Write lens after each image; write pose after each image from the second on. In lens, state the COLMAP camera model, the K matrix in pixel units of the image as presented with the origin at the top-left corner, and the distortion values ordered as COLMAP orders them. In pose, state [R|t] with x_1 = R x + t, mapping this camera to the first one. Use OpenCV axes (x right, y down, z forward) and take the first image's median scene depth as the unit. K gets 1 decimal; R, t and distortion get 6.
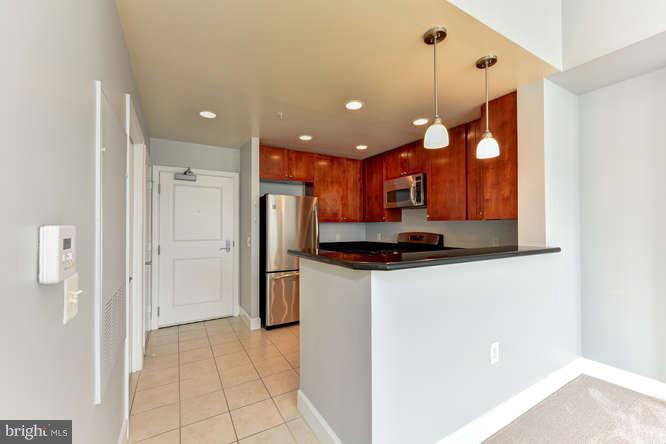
lens RADIAL K [[272.4, 0, 333.0], [0, 272.4, 222.0], [0, 0, 1]] dist [0.002589, 0.000078]
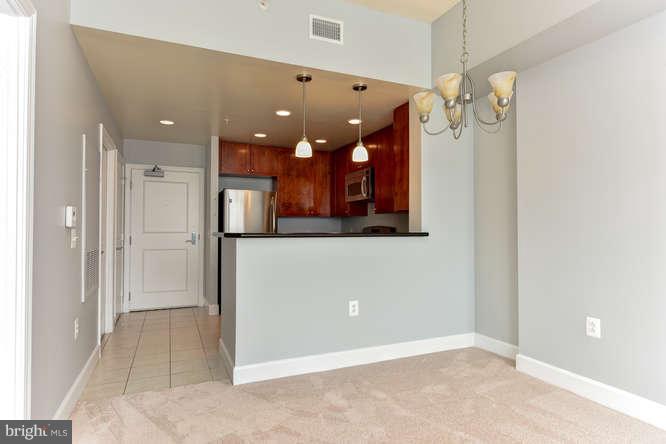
lens RADIAL K [[377.4, 0, 334.5], [0, 377.4, 220.8], [0, 0, 1]] dist [-0.002364, -0.000401]
pose [[0.994083, 0.001570, -0.108607, 0.331781], [-0.002196, 0.999982, -0.005645, 0.028739], [0.108596, 0.005850, 0.994069, -0.405544]]
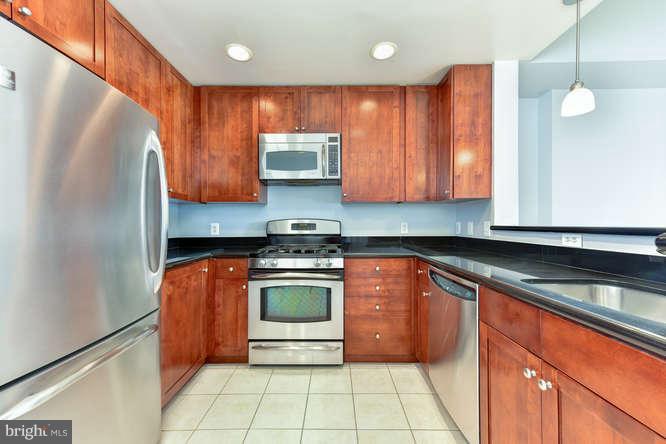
lens RADIAL K [[257.9, 0, 331.7], [0, 257.9, 223.1], [0, 0, 1]] dist [0.013529, -0.000095]
pose [[0.508942, 0.005047, 0.860786, -0.249510], [-0.010162, 0.999948, 0.000146, 0.052119], [-0.860741, -0.008821, 0.508967, 0.642301]]
